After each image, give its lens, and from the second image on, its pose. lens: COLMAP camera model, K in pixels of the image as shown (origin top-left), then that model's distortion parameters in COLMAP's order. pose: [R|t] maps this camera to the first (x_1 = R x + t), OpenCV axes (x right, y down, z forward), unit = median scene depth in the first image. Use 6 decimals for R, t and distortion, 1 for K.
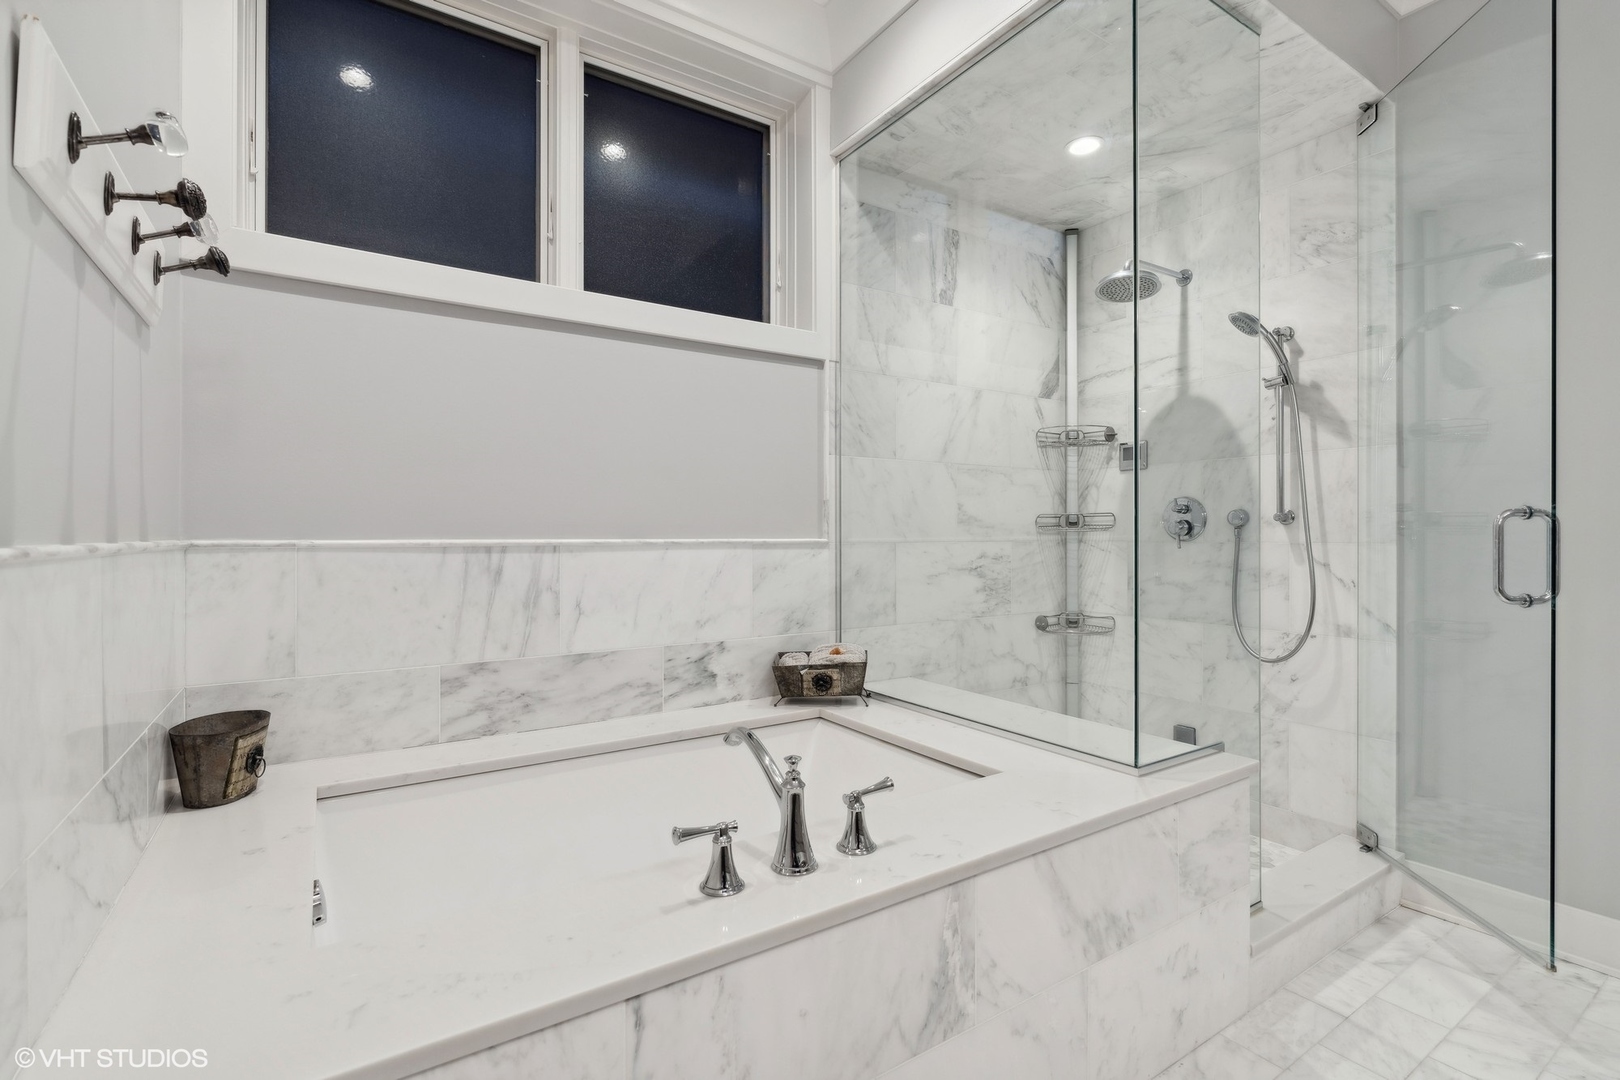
lens RADIAL K [[735.9, 0, 806.4], [0, 735.9, 535.2], [0, 0, 1]] dist [-0.001097, -0.000054]
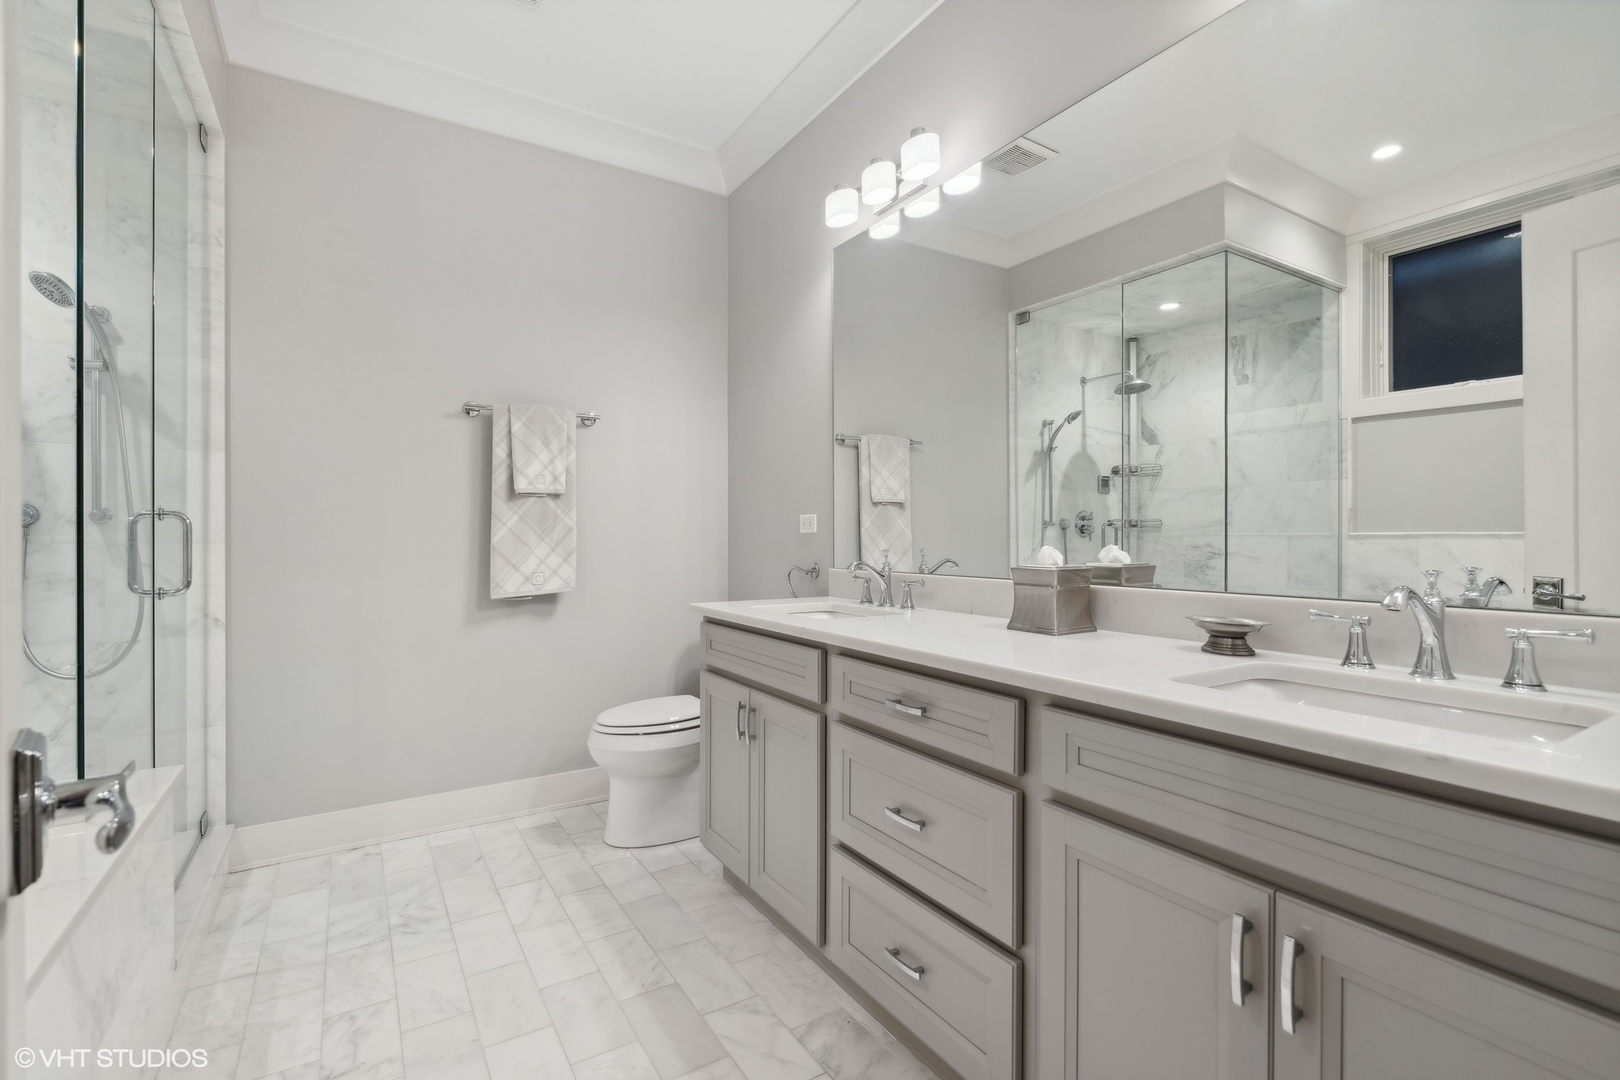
lens RADIAL K [[735.9, 0, 806.1], [0, 735.9, 536.5], [0, 0, 1]] dist [-0.001097, -0.000054]
pose [[0.034247, -0.003769, 0.999406, -0.302863], [0.002166, 0.999991, 0.003697, -0.000650], [-0.999411, 0.002038, 0.034255, 0.122430]]
